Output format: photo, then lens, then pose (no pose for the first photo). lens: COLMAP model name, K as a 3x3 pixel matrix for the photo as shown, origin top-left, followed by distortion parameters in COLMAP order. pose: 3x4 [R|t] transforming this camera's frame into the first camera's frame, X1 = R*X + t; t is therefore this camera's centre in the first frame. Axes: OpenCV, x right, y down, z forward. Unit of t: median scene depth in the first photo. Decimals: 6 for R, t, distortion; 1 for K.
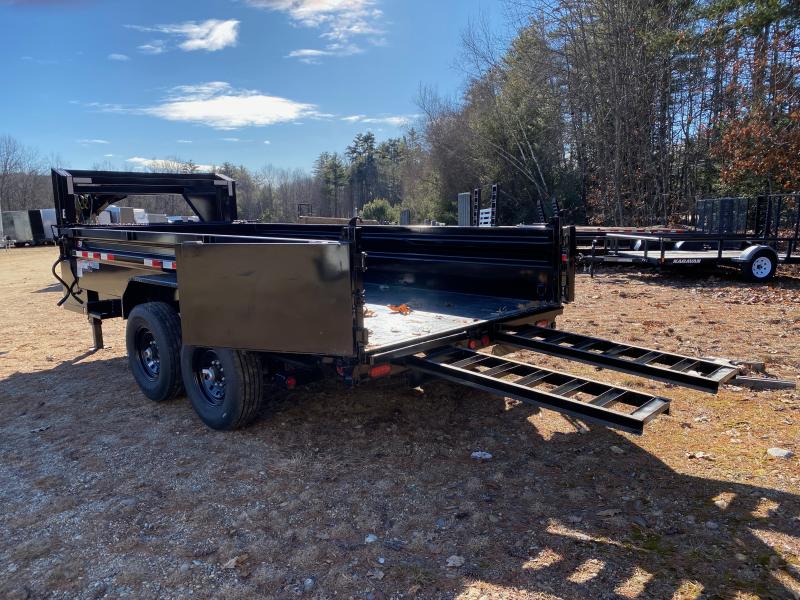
lens RADIAL K [[639.9, 0, 416.9], [0, 639.9, 322.9], [0, 0, 1]] dist [0.013363, 0.002925]
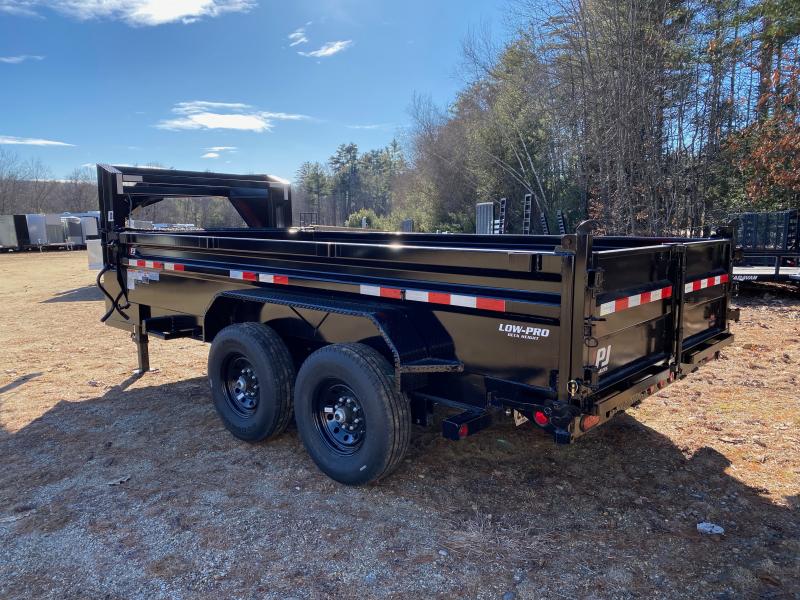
lens RADIAL K [[641.5, 0, 401.9], [0, 641.5, 312.3], [0, 0, 1]] dist [0.020540, -0.001115]
pose [[0.999785, 0.011986, 0.016925, -0.162919], [-0.011410, 0.999365, -0.033742, -0.014083], [-0.017318, 0.033542, 0.999287, 0.119376]]
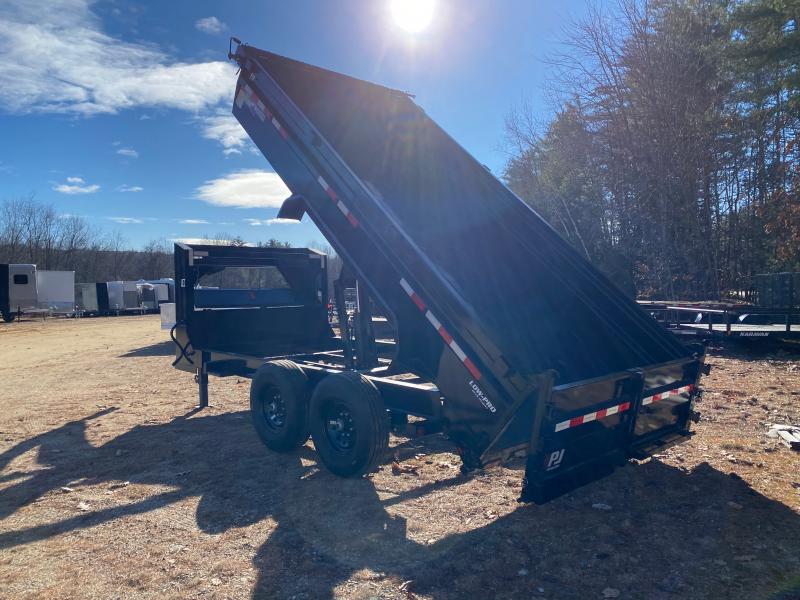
lens RADIAL K [[646.9, 0, 400.0], [0, 646.9, 300.0], [0, 0, 1]] dist [0.017198, -0.005408]
pose [[0.996951, 0.006684, -0.077741, -0.084338], [-0.018255, 0.988654, -0.149098, 0.019980], [0.075863, 0.150063, 0.985762, -0.074830]]
